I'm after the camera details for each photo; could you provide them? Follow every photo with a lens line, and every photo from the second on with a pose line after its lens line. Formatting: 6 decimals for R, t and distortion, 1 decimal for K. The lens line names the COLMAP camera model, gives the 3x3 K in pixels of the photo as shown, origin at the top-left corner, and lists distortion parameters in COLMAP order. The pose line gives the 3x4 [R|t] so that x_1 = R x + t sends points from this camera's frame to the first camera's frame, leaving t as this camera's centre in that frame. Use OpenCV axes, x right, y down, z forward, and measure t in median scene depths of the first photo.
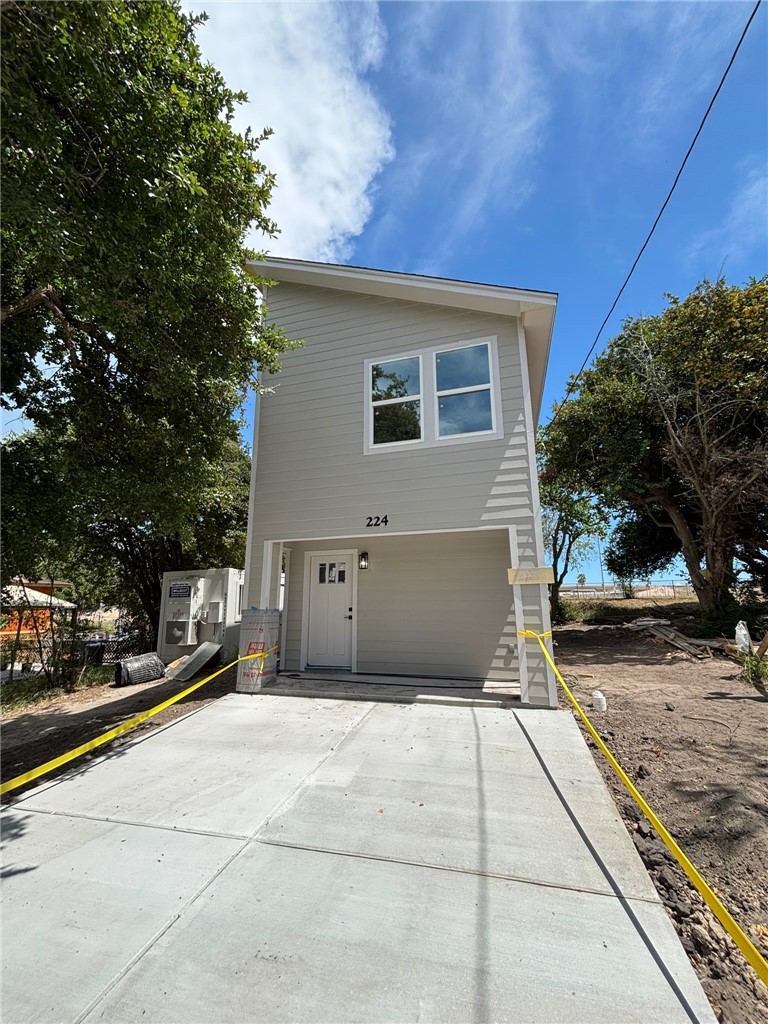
lens RADIAL K [[412.0, 0, 386.5], [0, 412.0, 513.0], [0, 0, 1]] dist [0.006627, 0.000435]
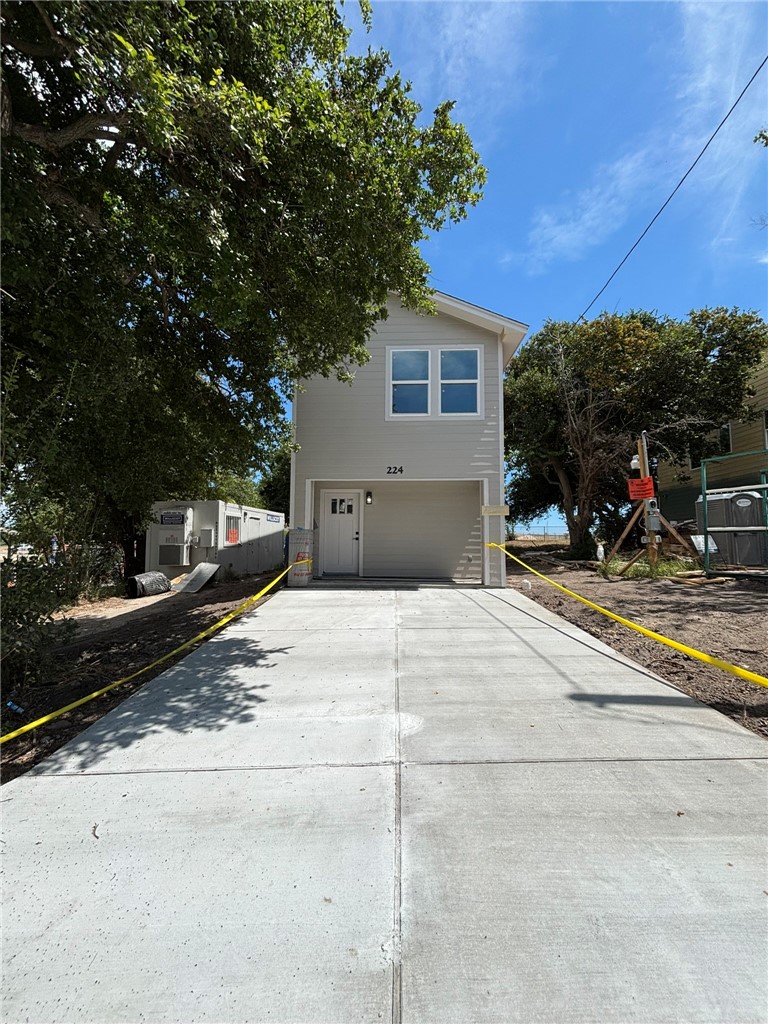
lens RADIAL K [[412.0, 0, 385.5], [0, 412.0, 510.3], [0, 0, 1]] dist [0.006627, 0.000435]
pose [[0.968412, 0.036352, 0.246690, -0.273177], [-0.067274, 0.990721, 0.118097, -0.005342], [-0.240108, -0.130963, 0.961872, -0.256144]]
